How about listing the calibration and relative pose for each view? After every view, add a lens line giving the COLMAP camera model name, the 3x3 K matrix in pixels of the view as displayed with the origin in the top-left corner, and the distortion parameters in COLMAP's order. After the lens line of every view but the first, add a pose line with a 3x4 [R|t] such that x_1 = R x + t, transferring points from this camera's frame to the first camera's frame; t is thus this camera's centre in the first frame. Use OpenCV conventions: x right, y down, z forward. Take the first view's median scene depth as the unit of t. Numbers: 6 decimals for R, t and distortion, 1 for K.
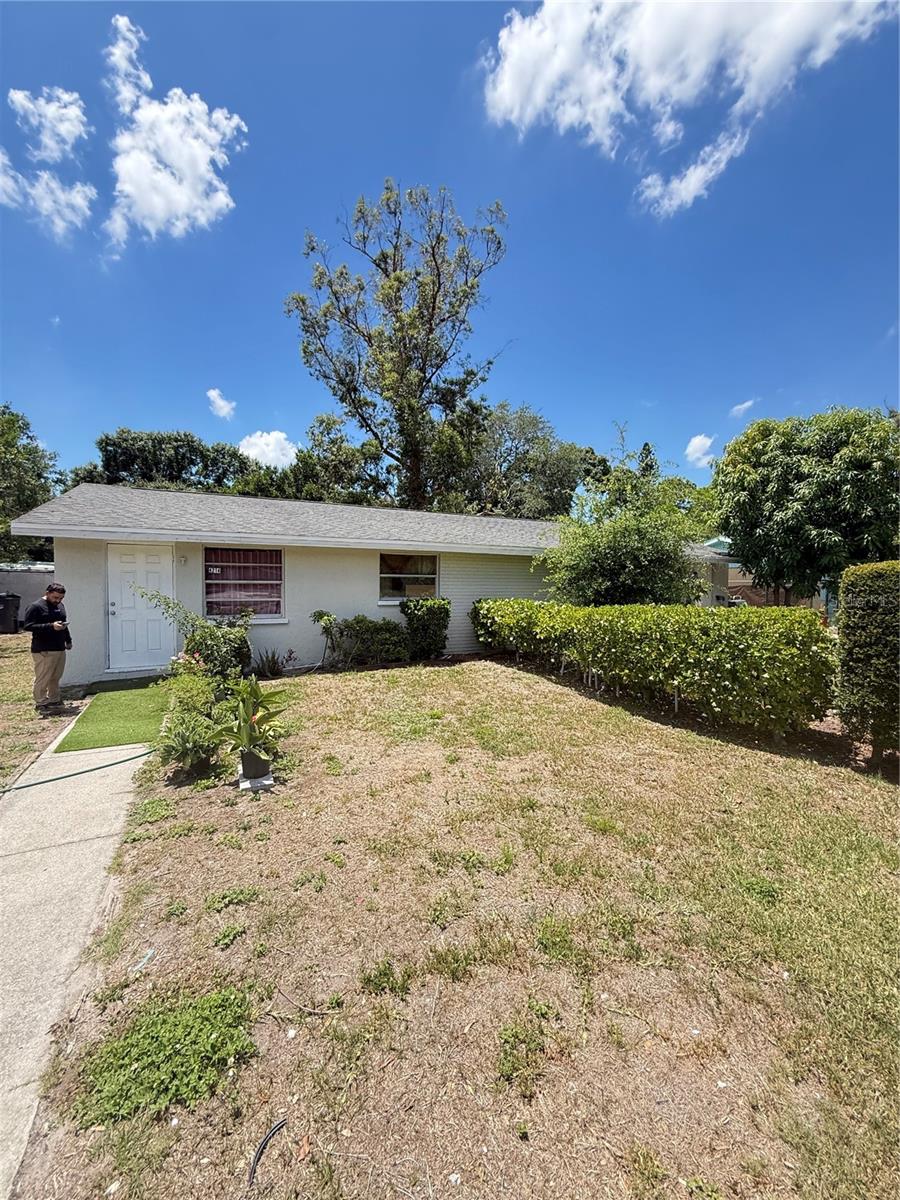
lens RADIAL K [[482.5, 0, 448.6], [0, 482.5, 593.0], [0, 0, 1]] dist [-0.000929, 0.000643]
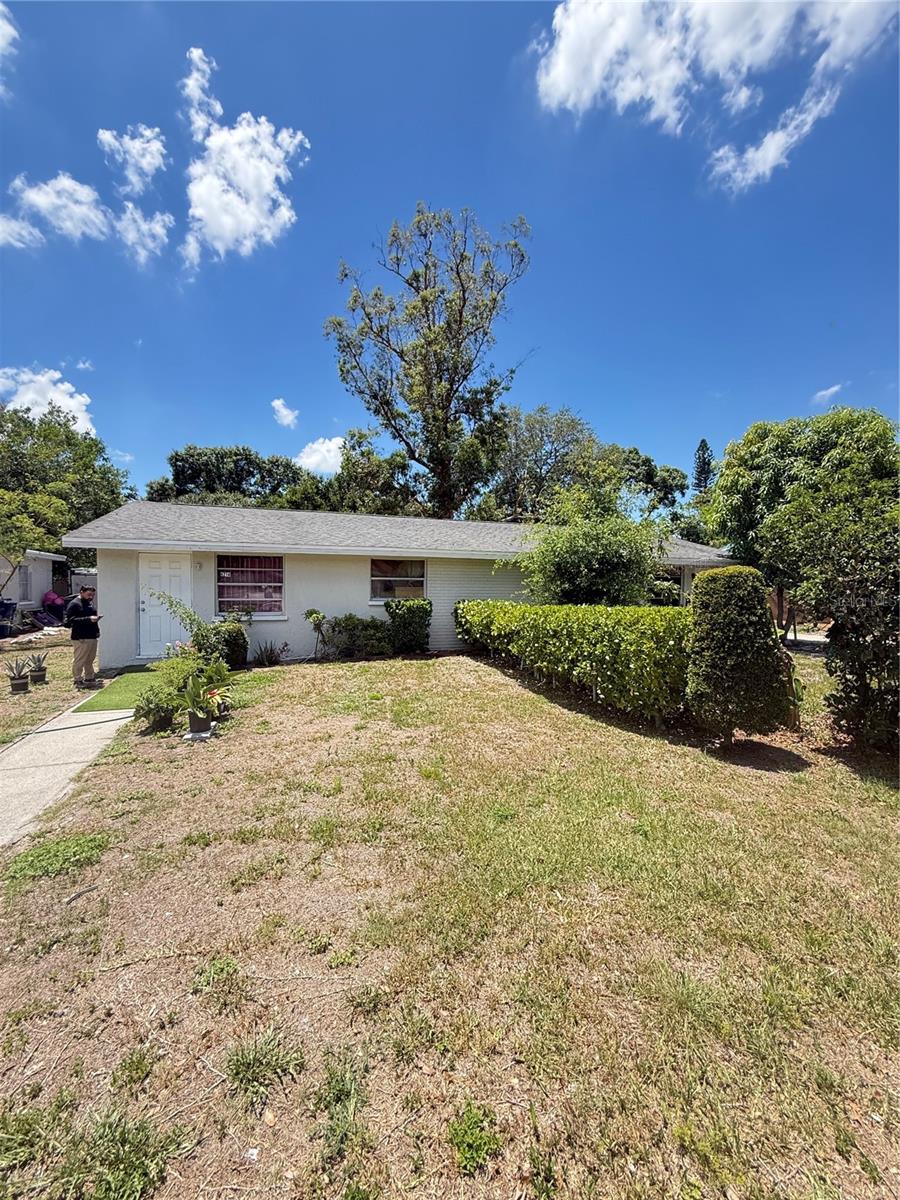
lens RADIAL K [[482.5, 0, 452.3], [0, 482.5, 606.9], [0, 0, 1]] dist [-0.000929, 0.000643]
pose [[0.992874, 0.005541, -0.119038, 0.156854], [-0.002816, 0.999730, 0.023050, 0.002095], [0.119133, -0.022550, 0.992622, -0.079030]]
